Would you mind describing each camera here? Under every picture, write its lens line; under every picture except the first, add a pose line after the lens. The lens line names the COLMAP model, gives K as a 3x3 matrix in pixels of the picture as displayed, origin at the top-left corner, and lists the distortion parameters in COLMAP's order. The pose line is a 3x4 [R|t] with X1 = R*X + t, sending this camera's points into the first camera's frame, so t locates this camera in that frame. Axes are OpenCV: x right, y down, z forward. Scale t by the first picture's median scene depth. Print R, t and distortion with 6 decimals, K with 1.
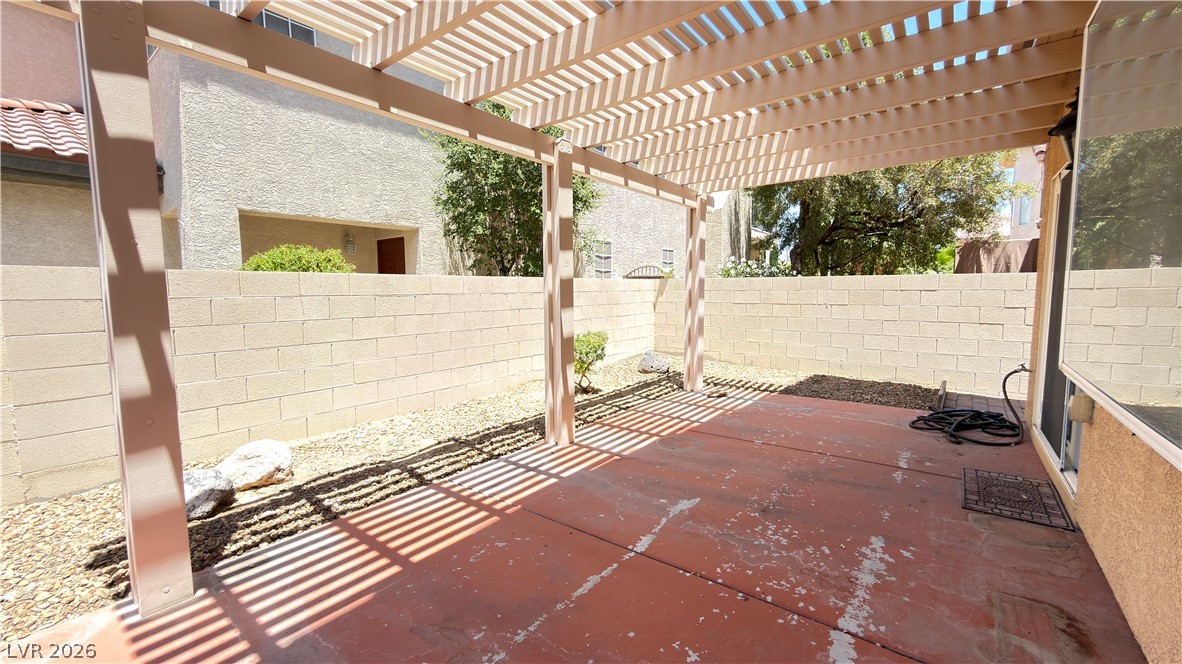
lens RADIAL K [[474.1, 0, 592.8], [0, 474.1, 336.3], [0, 0, 1]] dist [0.005823, -0.000839]
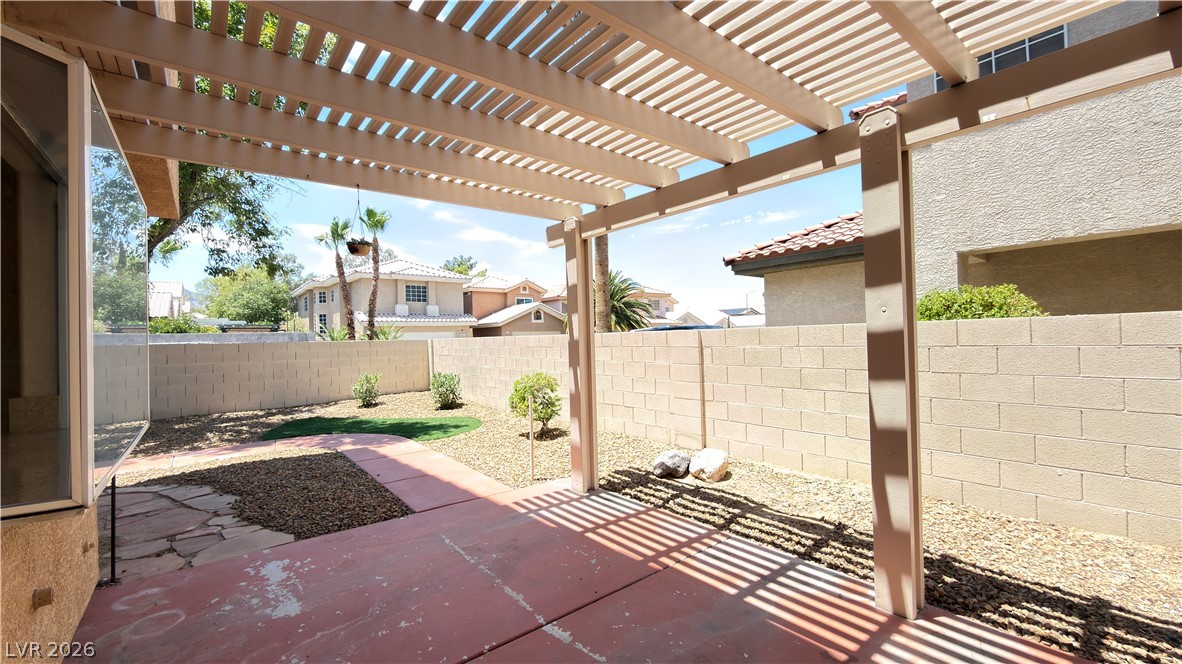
lens RADIAL K [[474.1, 0, 587.4], [0, 474.1, 329.7], [0, 0, 1]] dist [0.005823, -0.000839]
pose [[-0.234082, -0.004627, -0.972206, 0.762673], [-0.068508, 0.997581, 0.011747, -0.125199], [0.969800, 0.069353, -0.233833, 0.949030]]
